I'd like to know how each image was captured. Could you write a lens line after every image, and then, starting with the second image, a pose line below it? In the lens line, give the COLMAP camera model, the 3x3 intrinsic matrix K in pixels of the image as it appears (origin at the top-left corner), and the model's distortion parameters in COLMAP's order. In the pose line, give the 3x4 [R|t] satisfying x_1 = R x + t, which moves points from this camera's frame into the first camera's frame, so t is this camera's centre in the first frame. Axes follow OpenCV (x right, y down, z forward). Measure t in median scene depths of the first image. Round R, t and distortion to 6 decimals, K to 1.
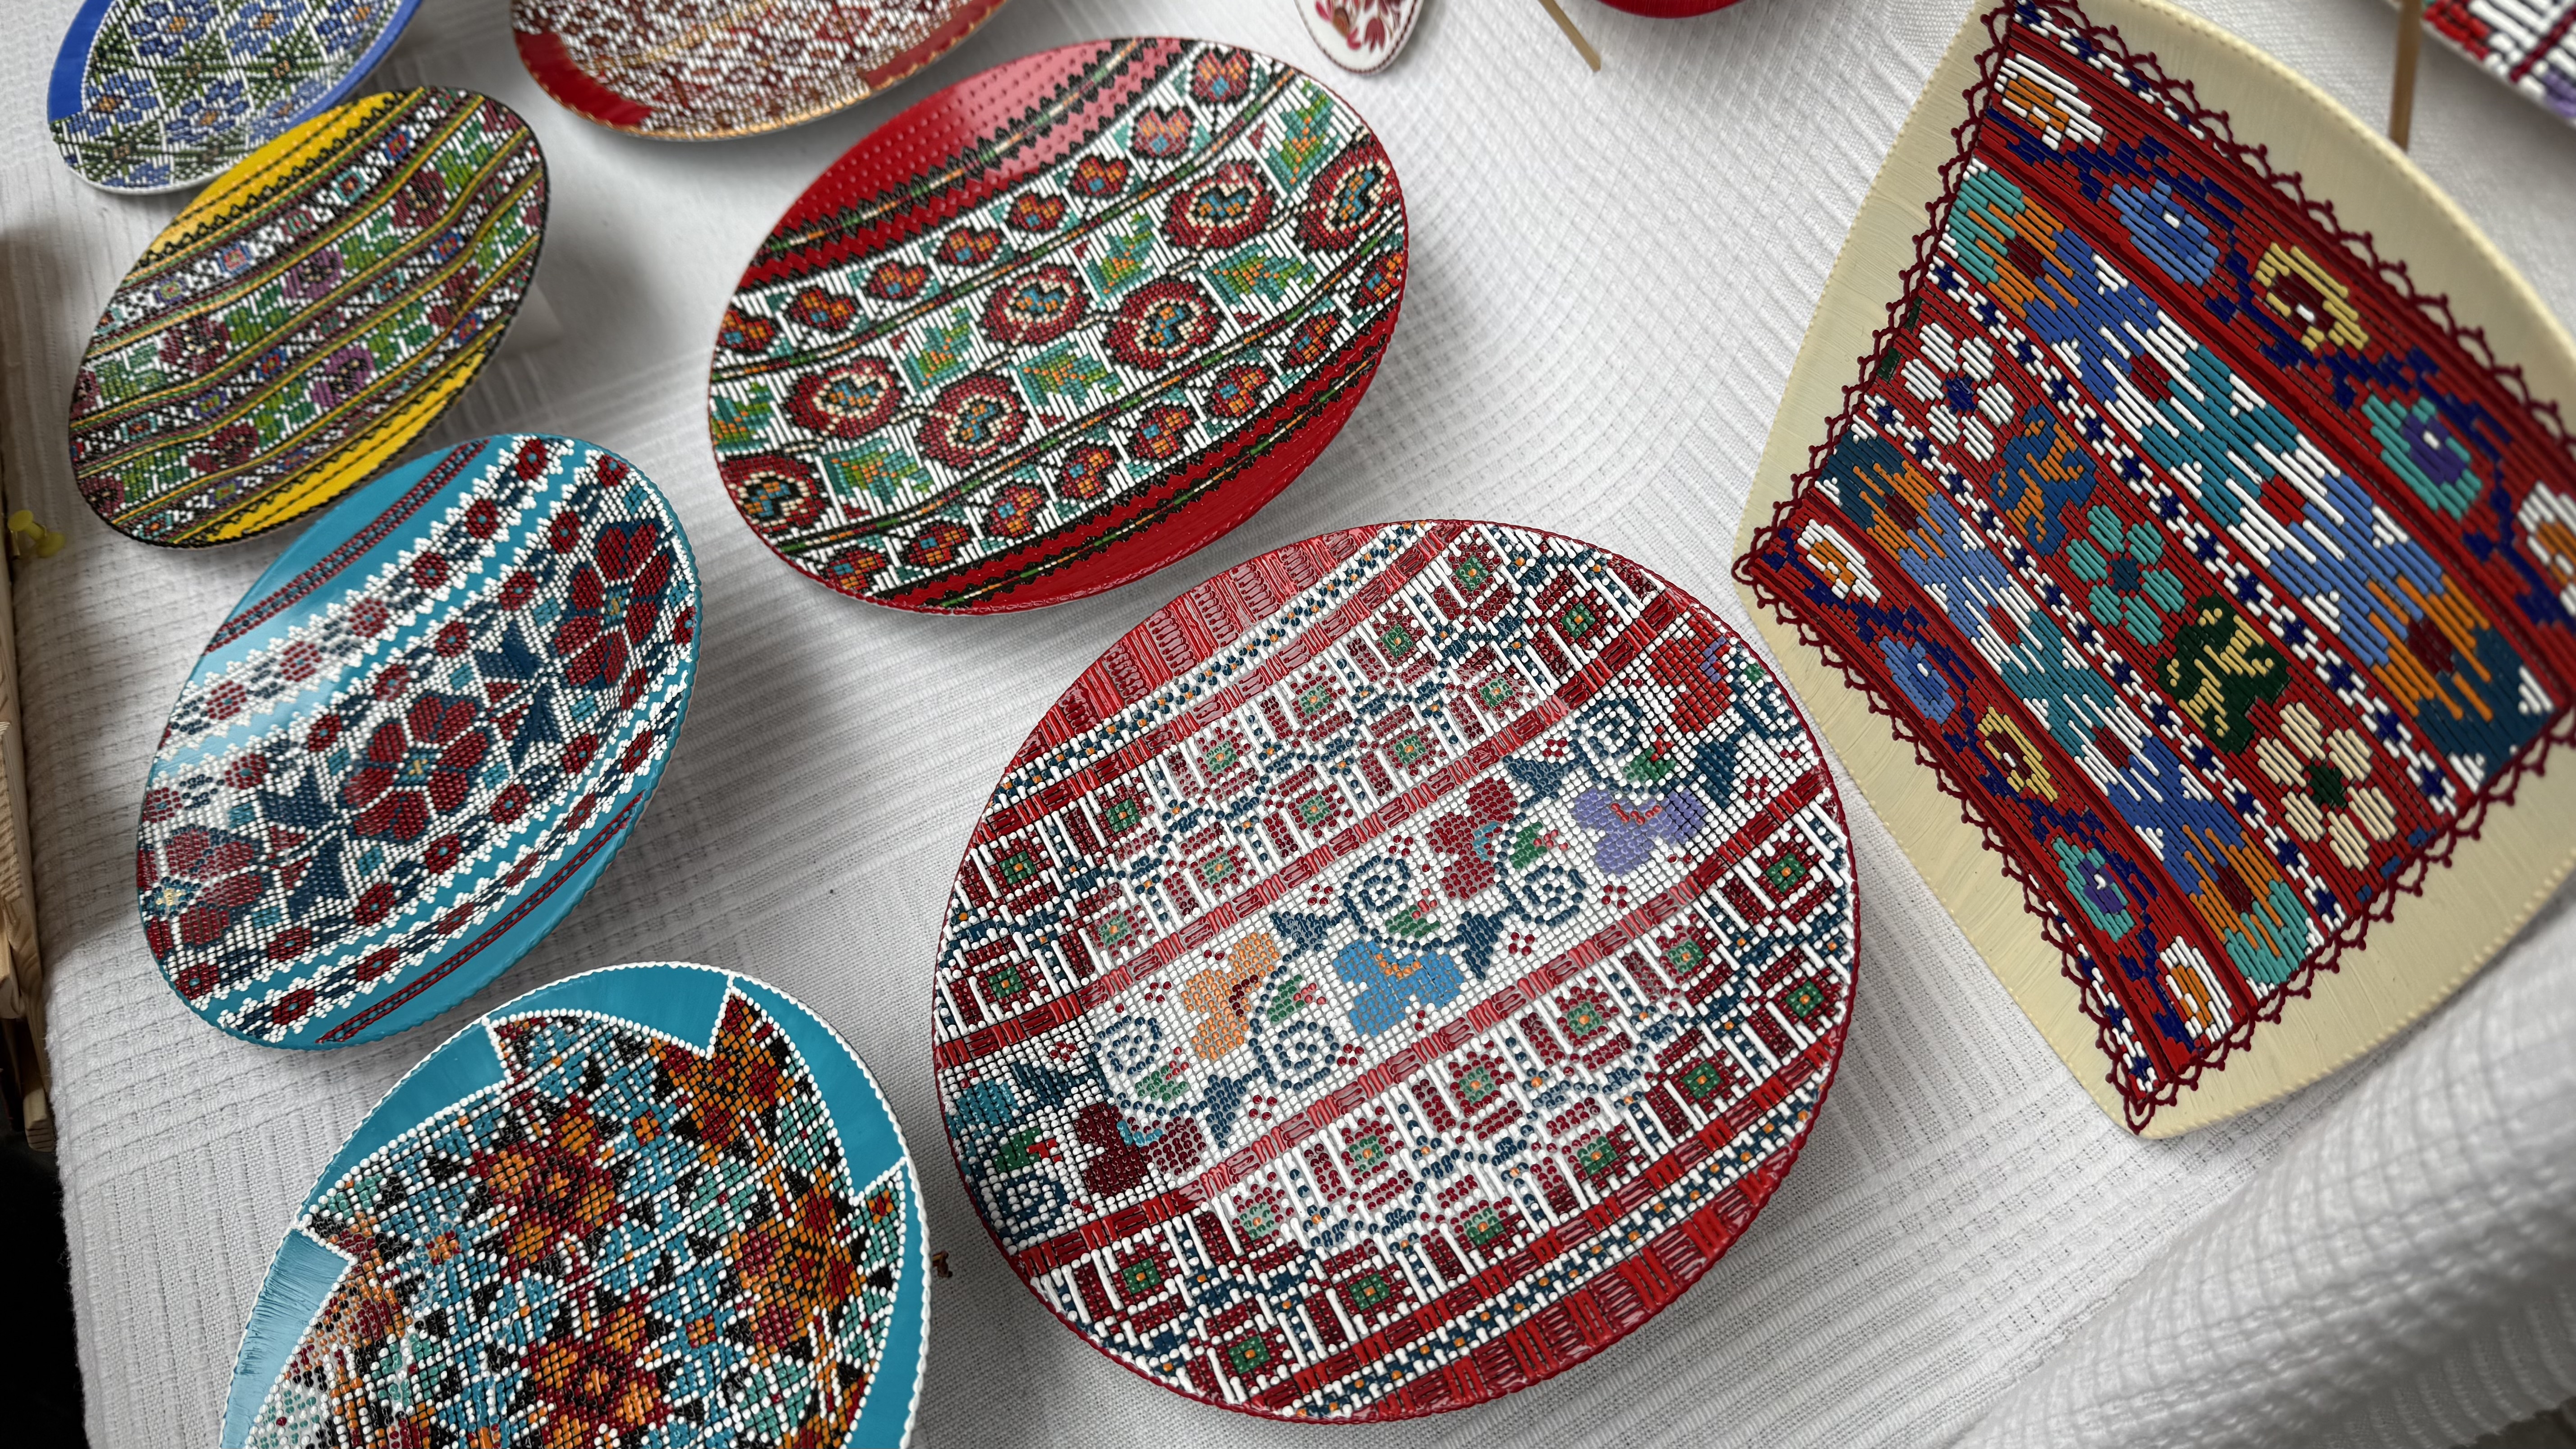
lens RADIAL K [[1835.4, 0, 1288.0], [0, 1835.4, 724.5], [0, 0, 1]] dist [0.187215, -0.440404]
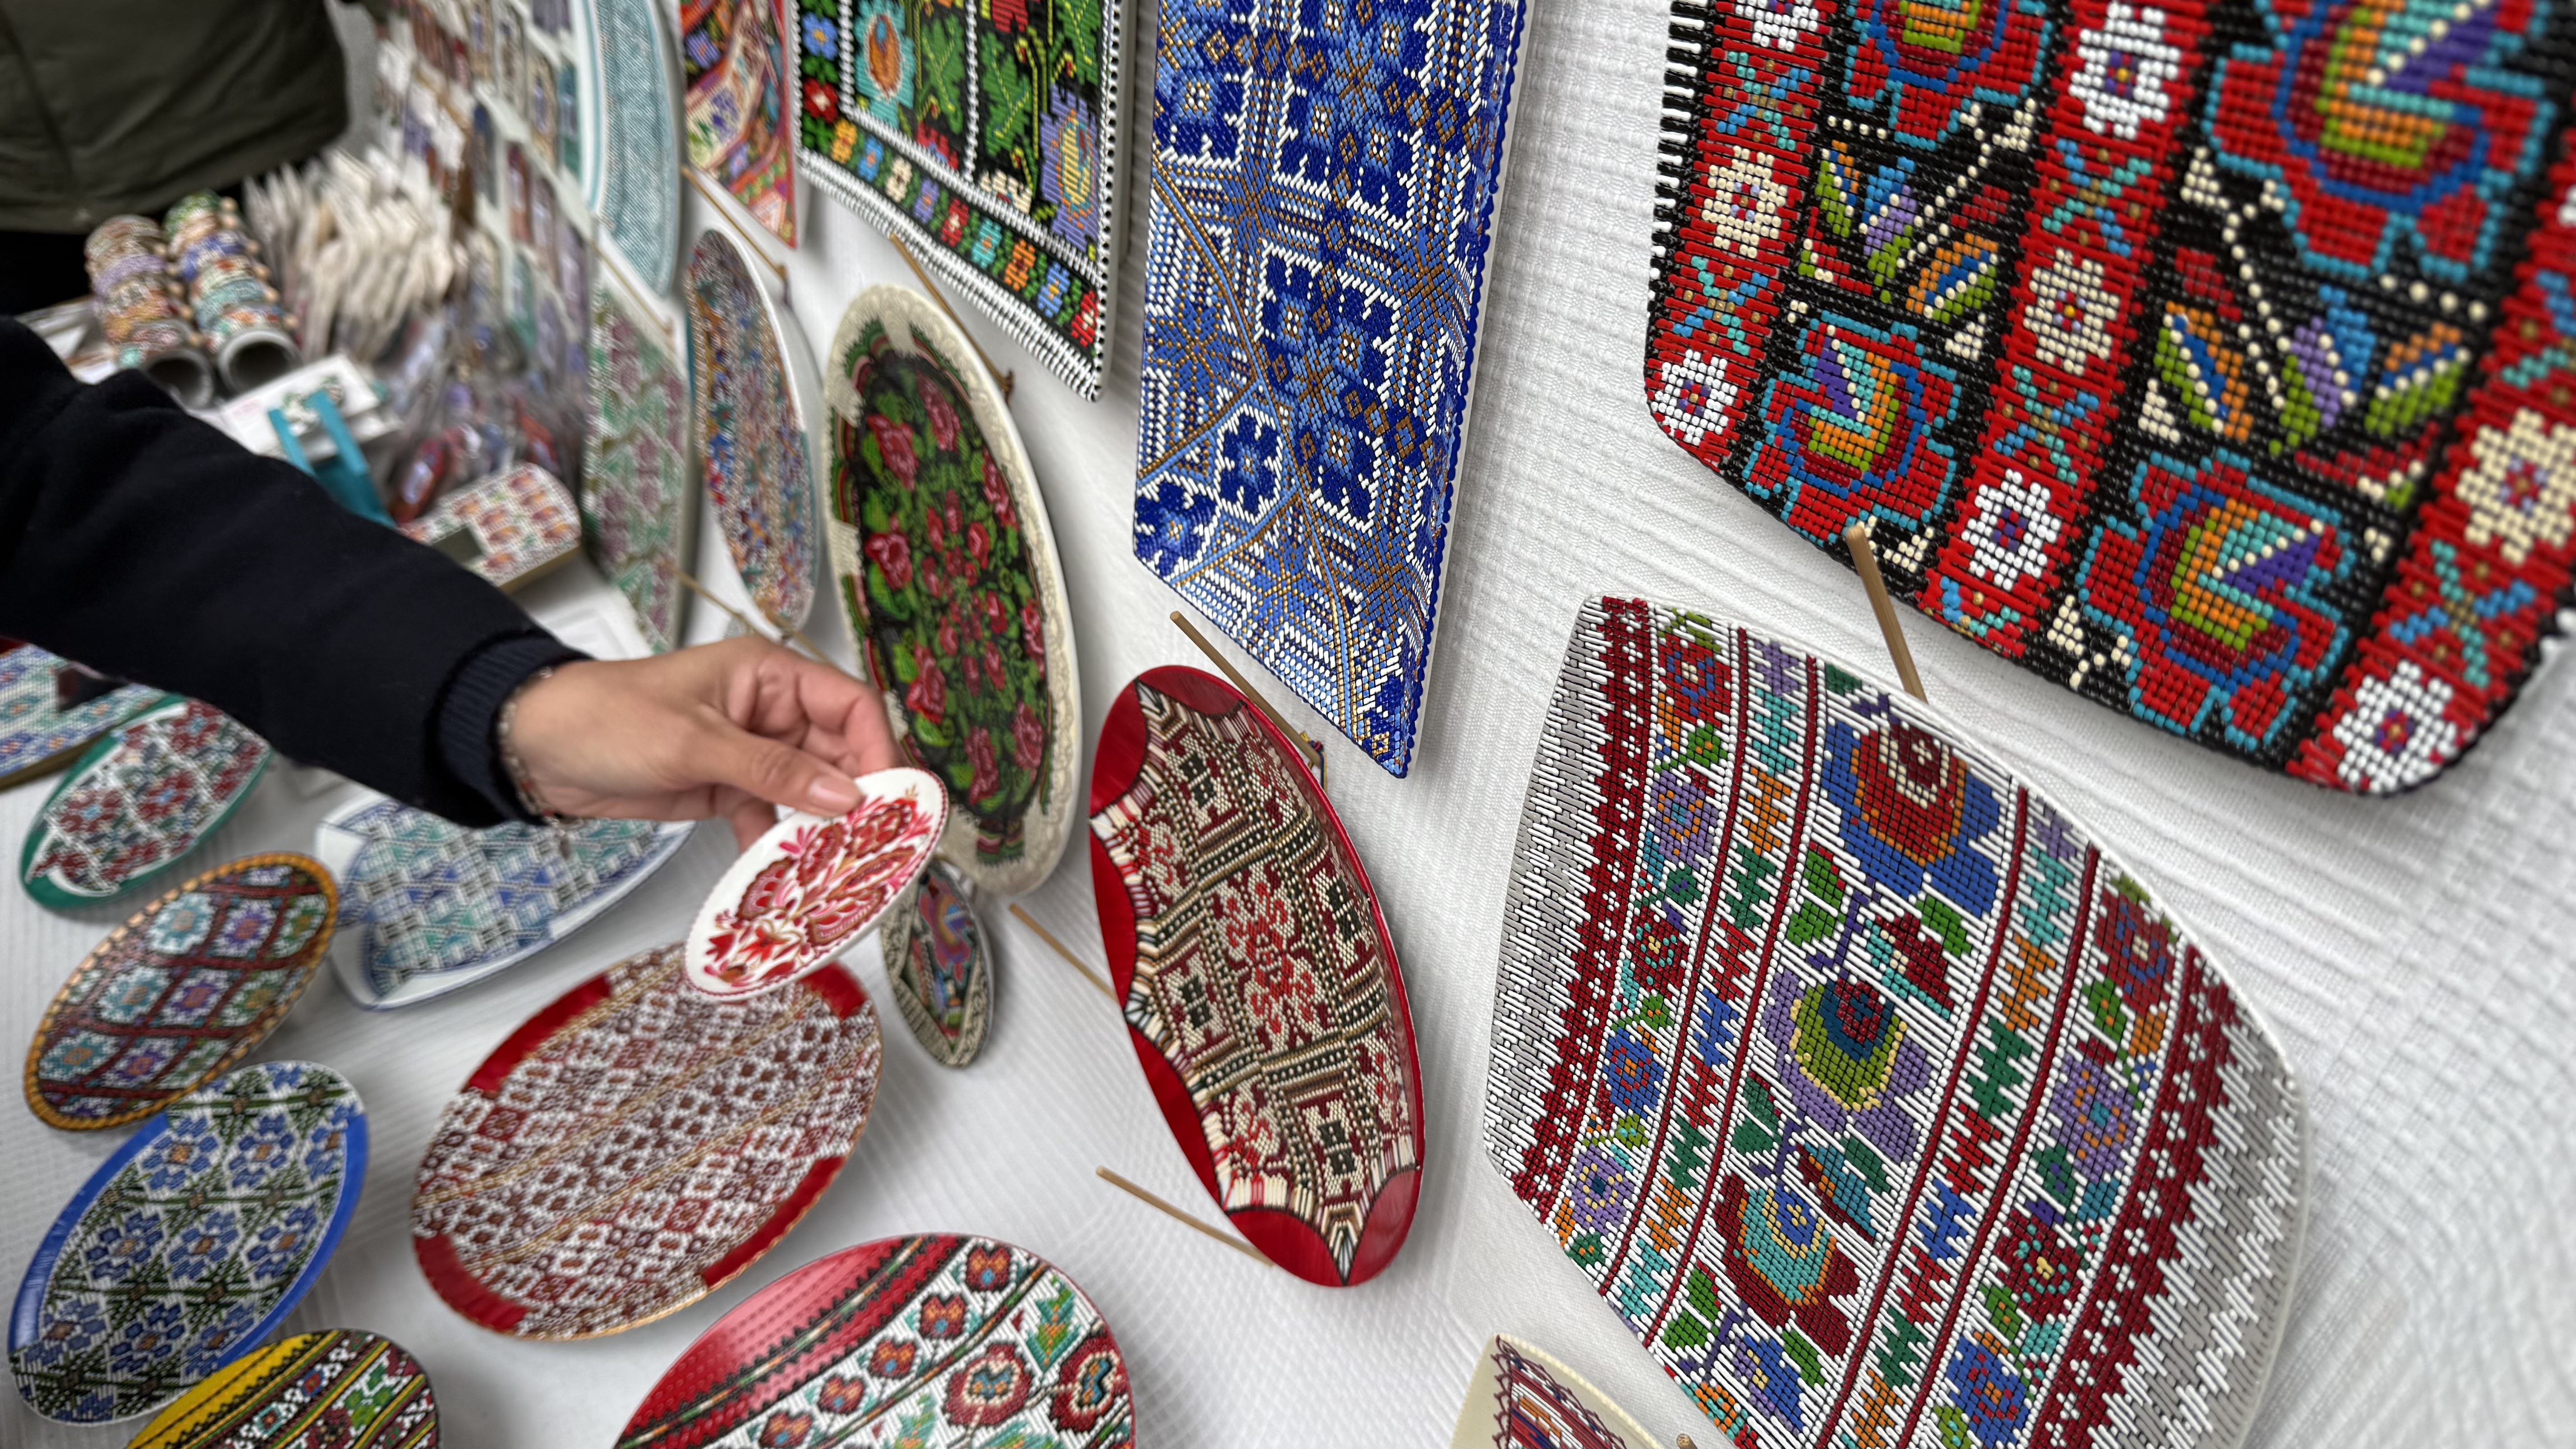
lens RADIAL K [[1838.0, 0, 1265.5], [0, 1838.0, 739.5], [0, 0, 1]] dist [0.164834, -0.353769]
pose [[0.994436, -0.081010, 0.067337, 0.098974], [0.099515, 0.932092, -0.348284, -0.232035], [-0.034550, 0.353047, 0.934967, -0.327783]]
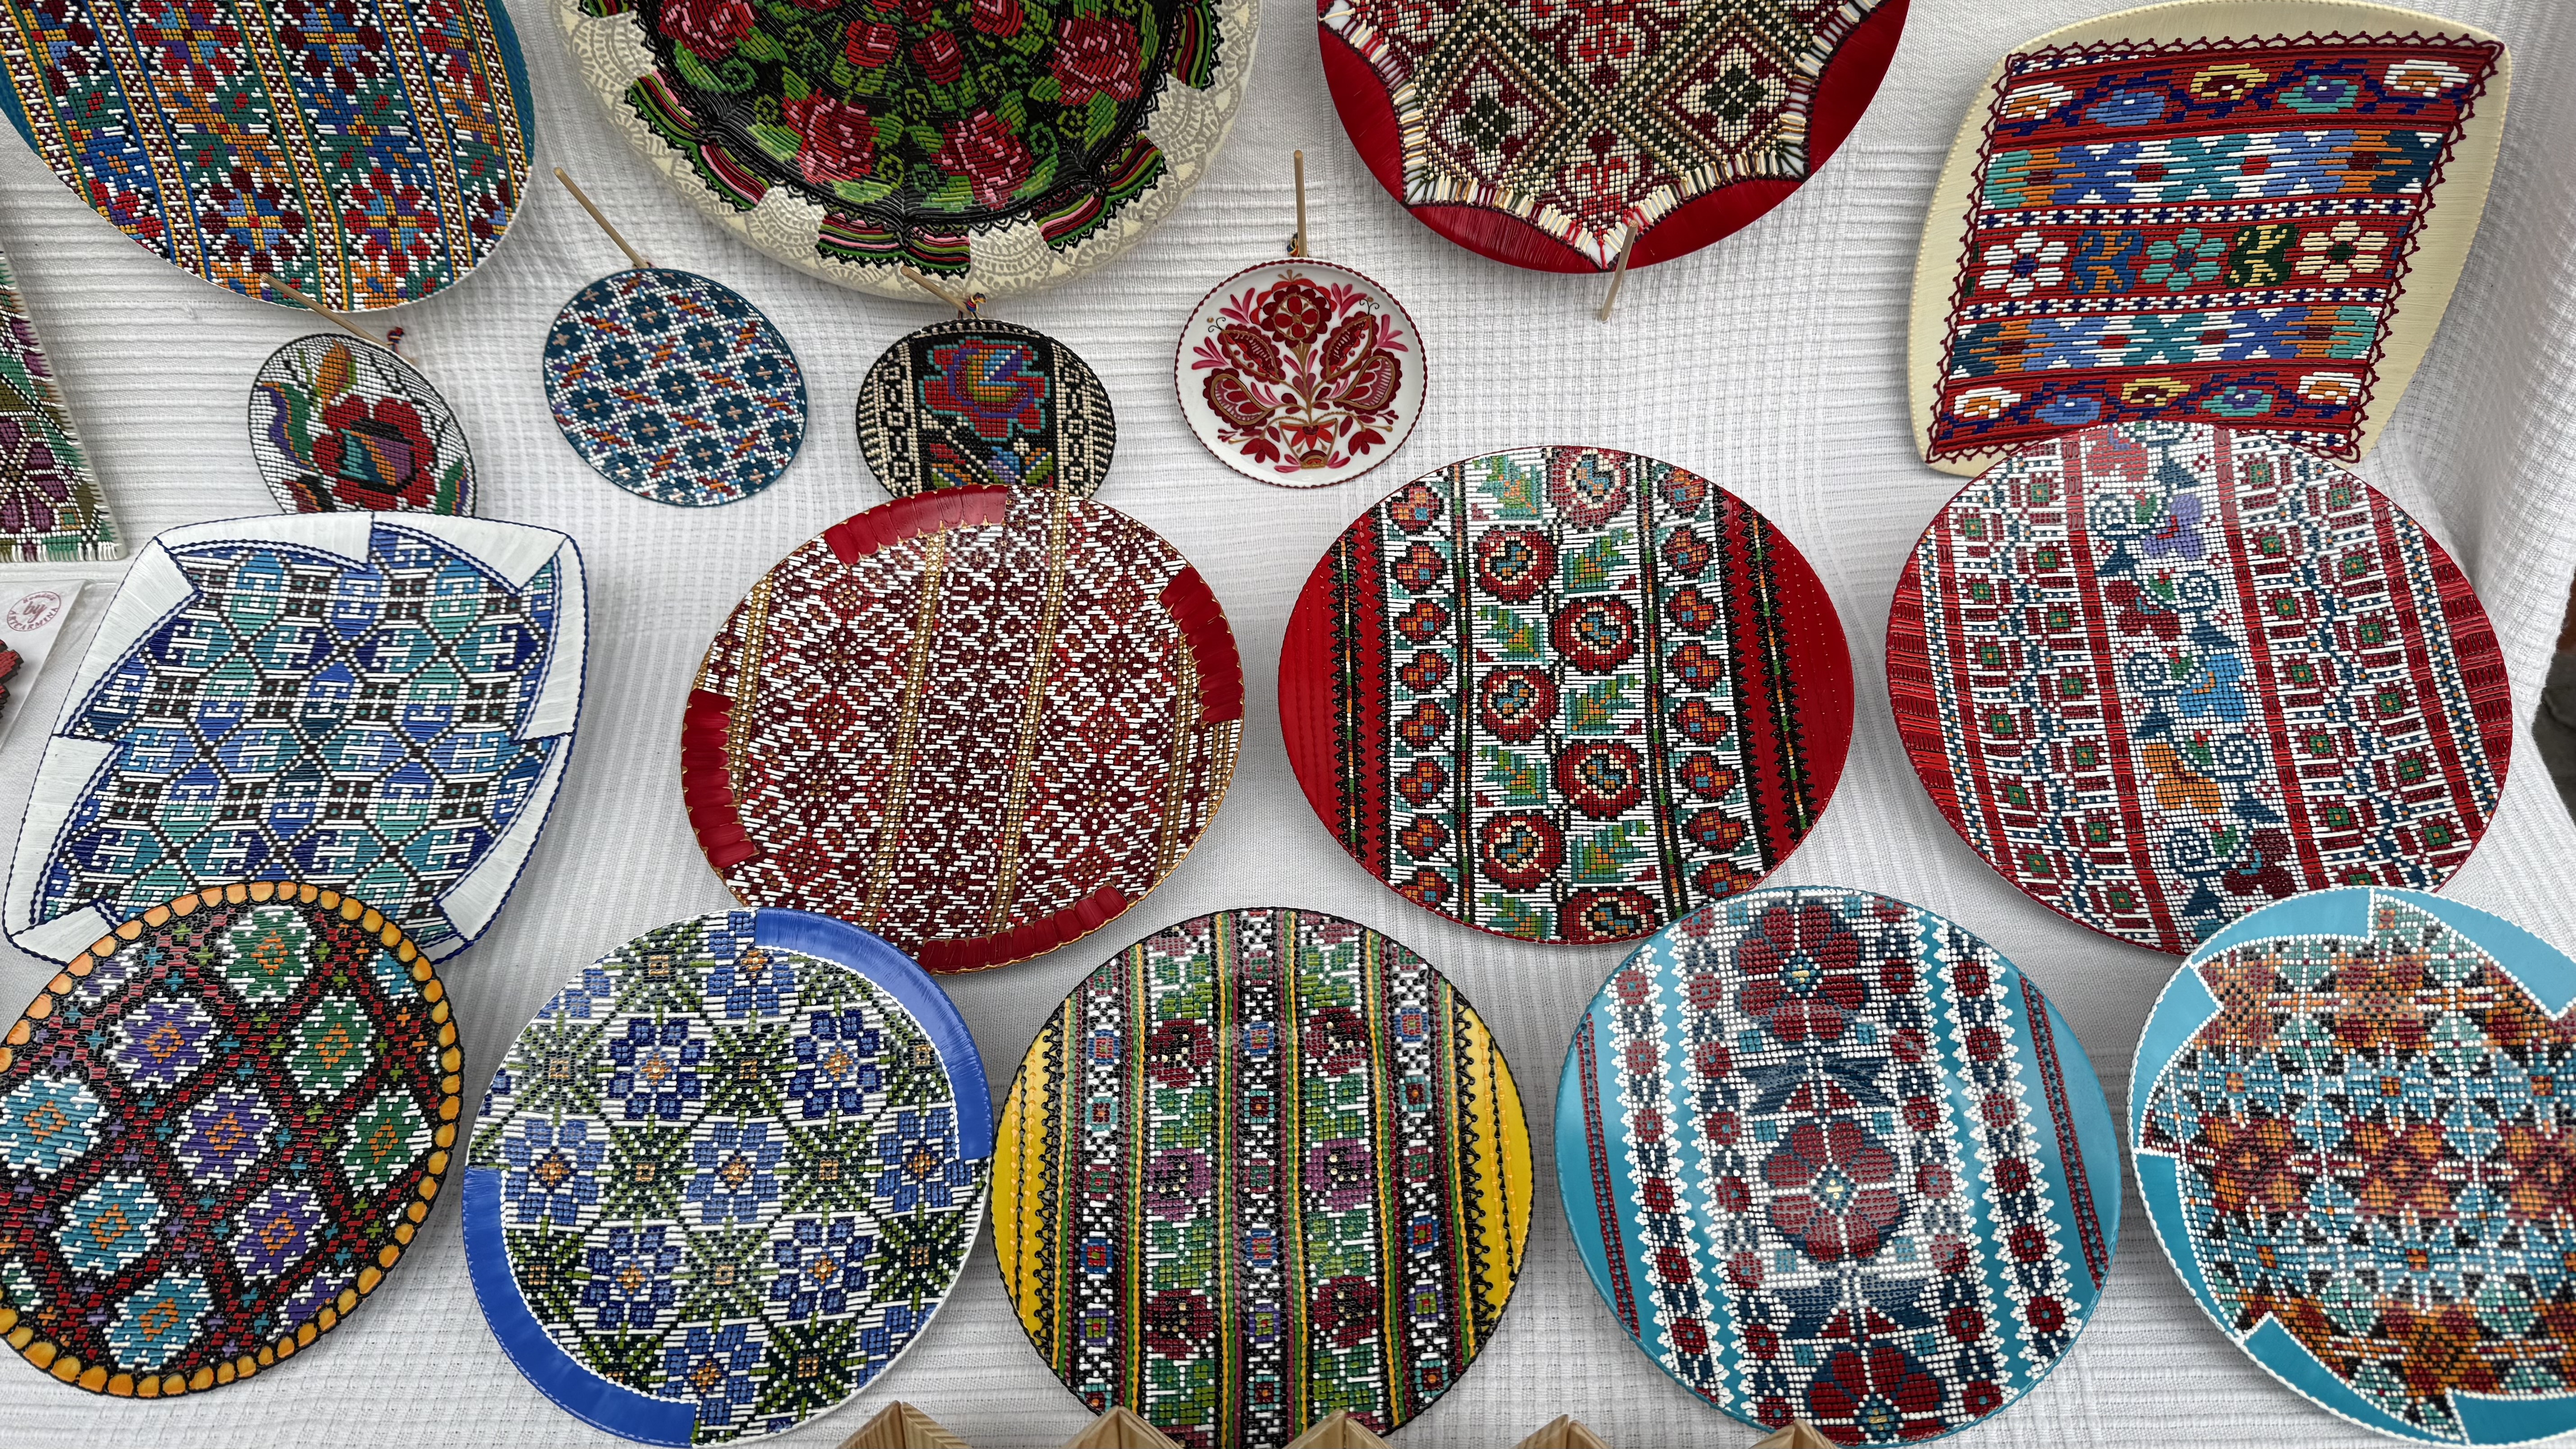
lens RADIAL K [[1796.6, 0, 1295.5], [0, 1796.6, 730.0], [0, 0, 1]] dist [0.164019, -0.329595]
pose [[0.444672, -0.681428, 0.581311, -0.956836], [0.760346, 0.630223, 0.157139, -0.534602], [-0.473434, 0.372123, 0.798364, 0.088648]]
